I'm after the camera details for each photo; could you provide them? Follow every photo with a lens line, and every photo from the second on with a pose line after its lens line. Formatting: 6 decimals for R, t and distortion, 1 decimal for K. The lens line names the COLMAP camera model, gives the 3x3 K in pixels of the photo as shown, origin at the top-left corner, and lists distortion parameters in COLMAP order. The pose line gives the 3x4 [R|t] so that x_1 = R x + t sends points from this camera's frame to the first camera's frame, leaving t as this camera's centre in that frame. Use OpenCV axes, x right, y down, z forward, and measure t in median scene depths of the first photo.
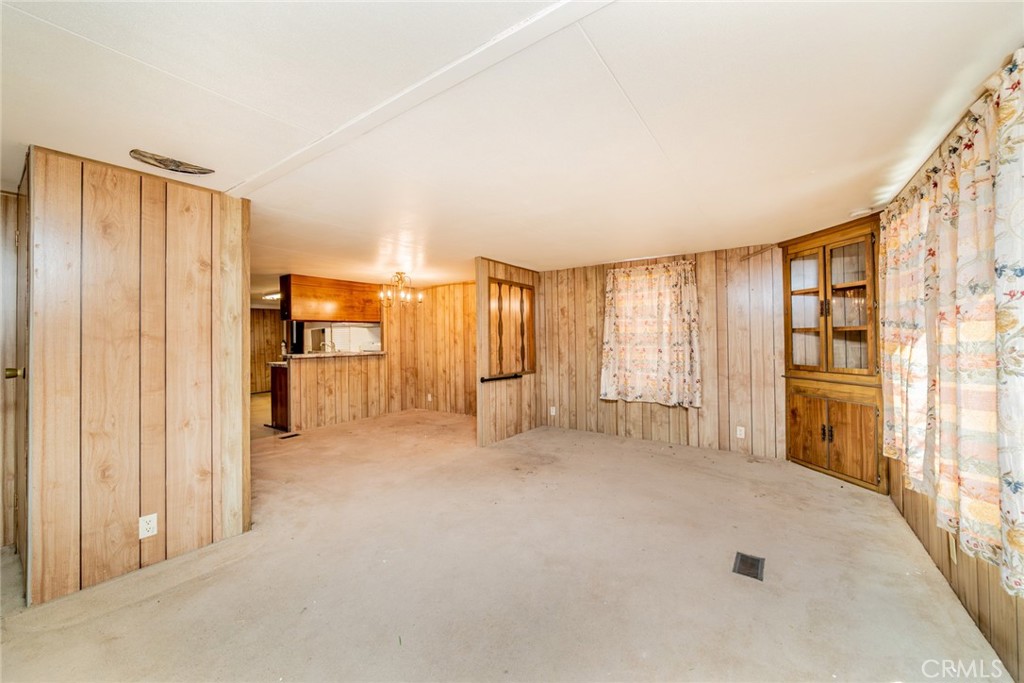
lens RADIAL K [[372.7, 0, 531.7], [0, 372.7, 333.8], [0, 0, 1]] dist [-0.000746, -0.000018]
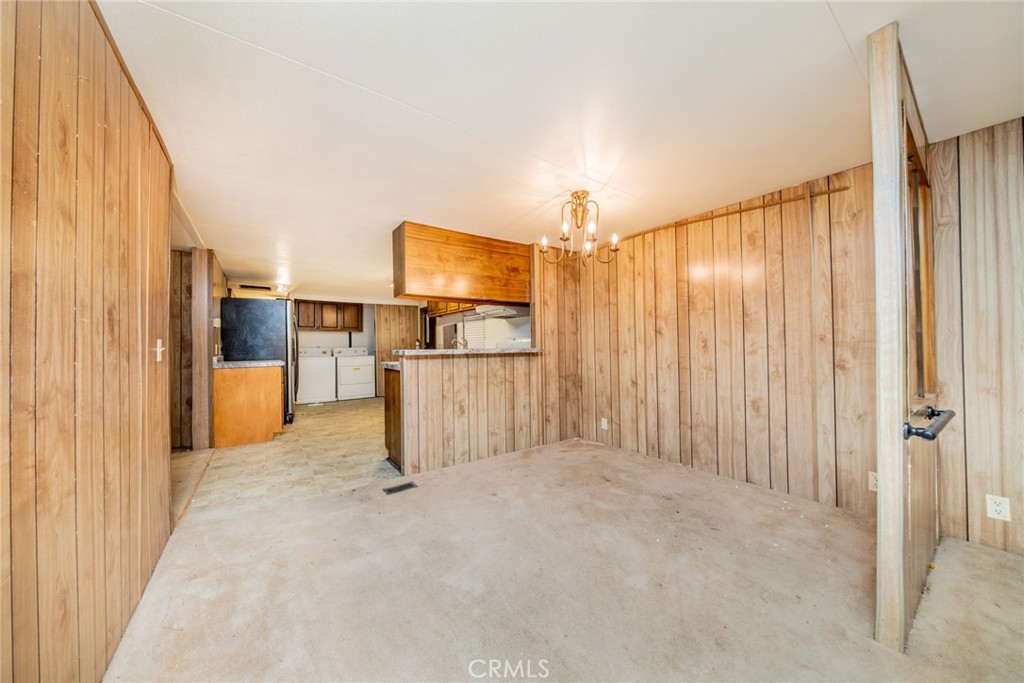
lens RADIAL K [[345.2, 0, 512.0], [0, 345.2, 341.5], [0, 0, 1]] dist [-0.001384, -0.000004]
pose [[0.937032, -0.002663, -0.349232, -0.227908], [0.003556, 0.999992, 0.001915, 0.034306], [0.349224, -0.003036, 0.937034, 0.429362]]
